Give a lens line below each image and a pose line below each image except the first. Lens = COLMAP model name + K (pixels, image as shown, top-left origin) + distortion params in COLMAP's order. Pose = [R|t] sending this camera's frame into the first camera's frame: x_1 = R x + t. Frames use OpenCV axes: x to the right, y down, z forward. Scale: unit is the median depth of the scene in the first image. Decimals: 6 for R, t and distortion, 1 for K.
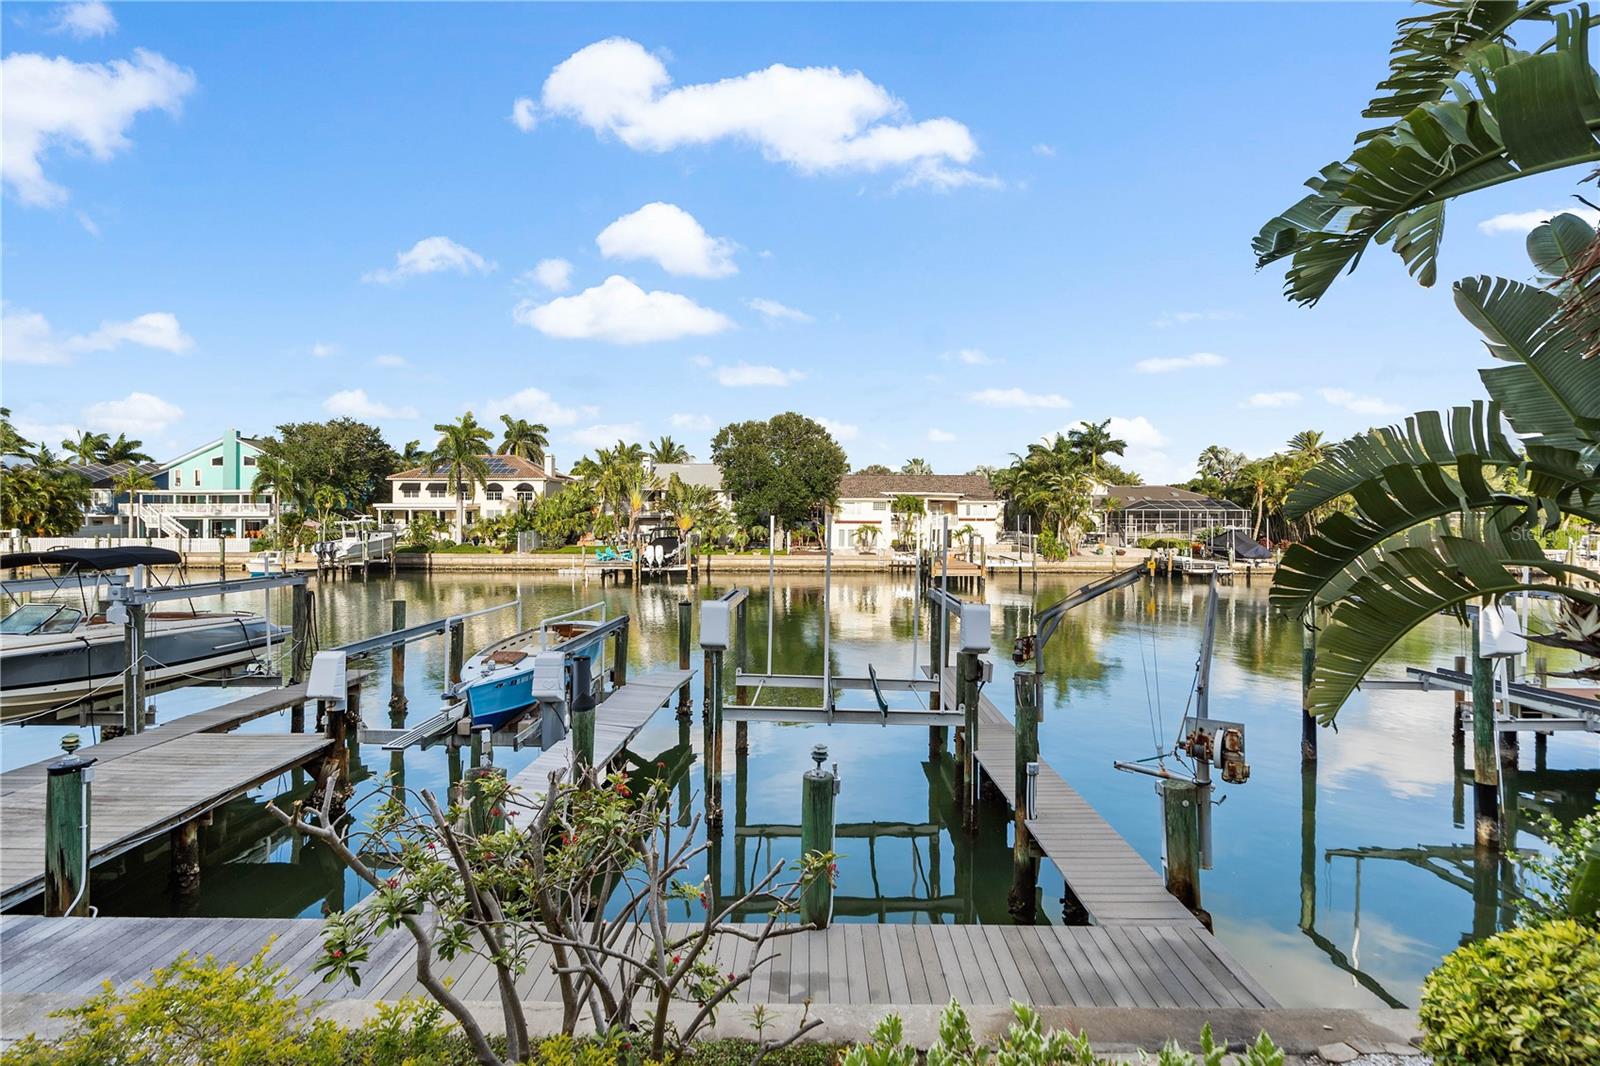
lens RADIAL K [[754.4, 0, 804.3], [0, 754.4, 533.8], [0, 0, 1]] dist [0.002056, 0.000545]
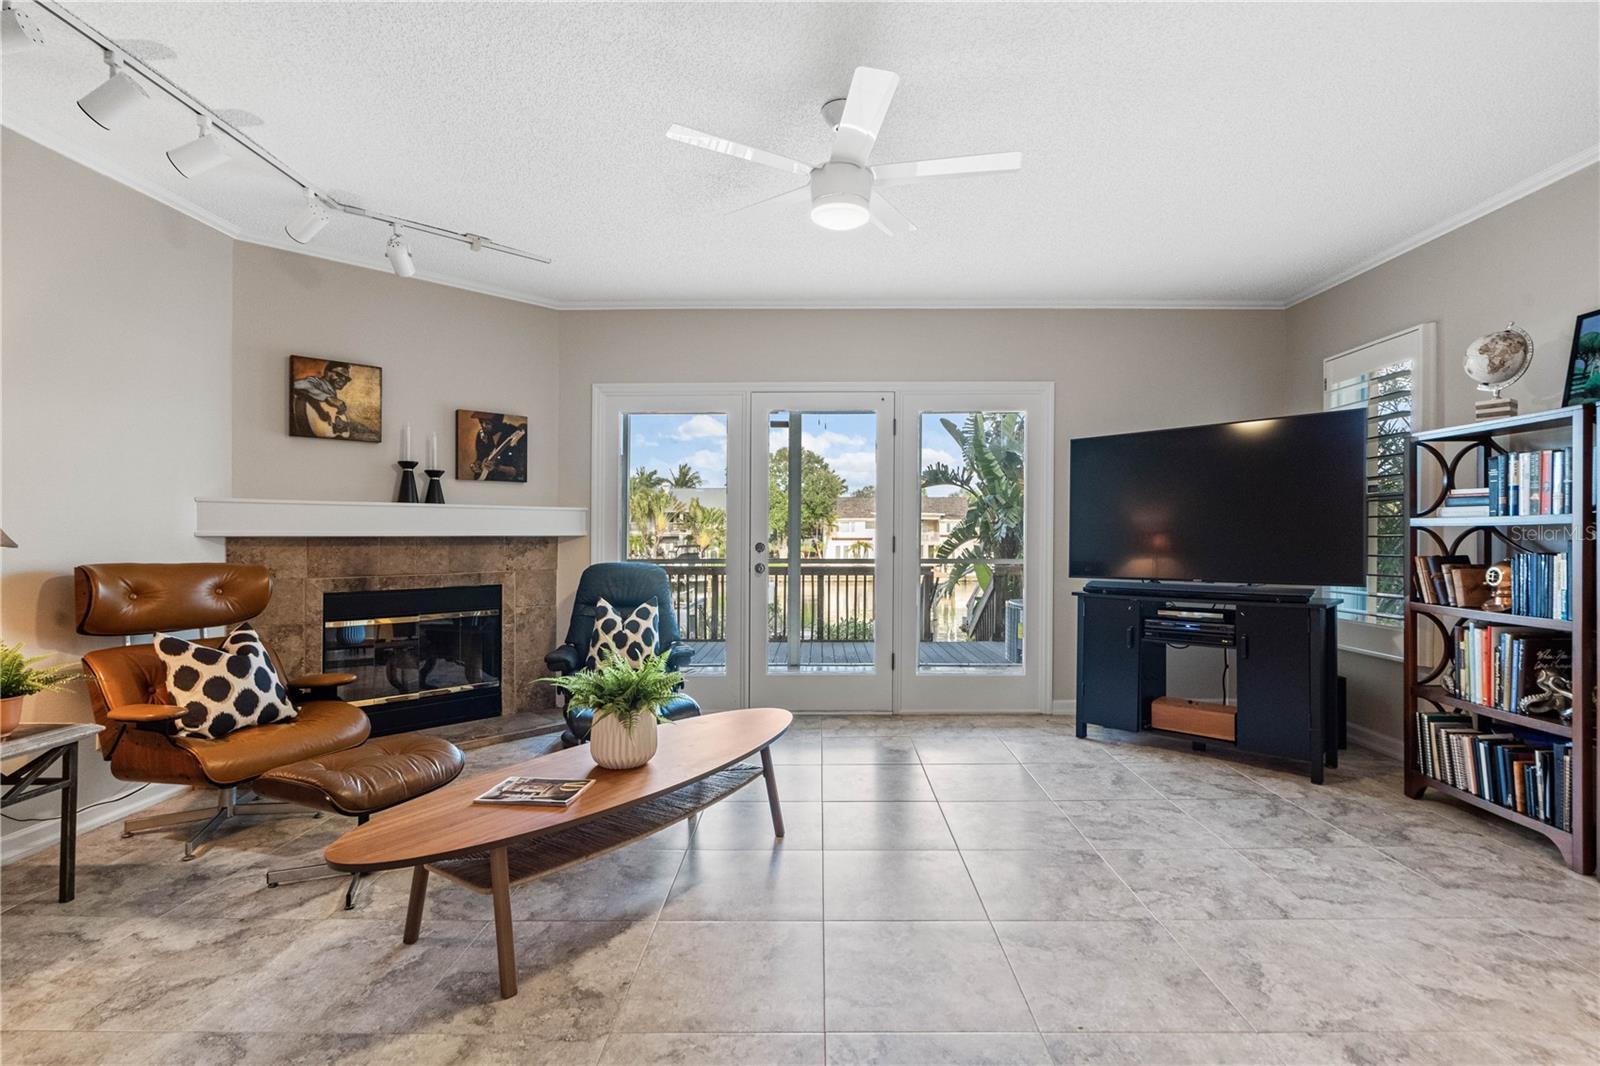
lens RADIAL K [[754.4, 0, 804.3], [0, 754.4, 533.8], [0, 0, 1]] dist [0.002056, 0.000545]
pose [[0.999985, -0.004971, 0.002408, -0.004914], [0.005024, 0.999737, -0.022363, 0.001614], [-0.002296, 0.022375, 0.999747, -0.153448]]
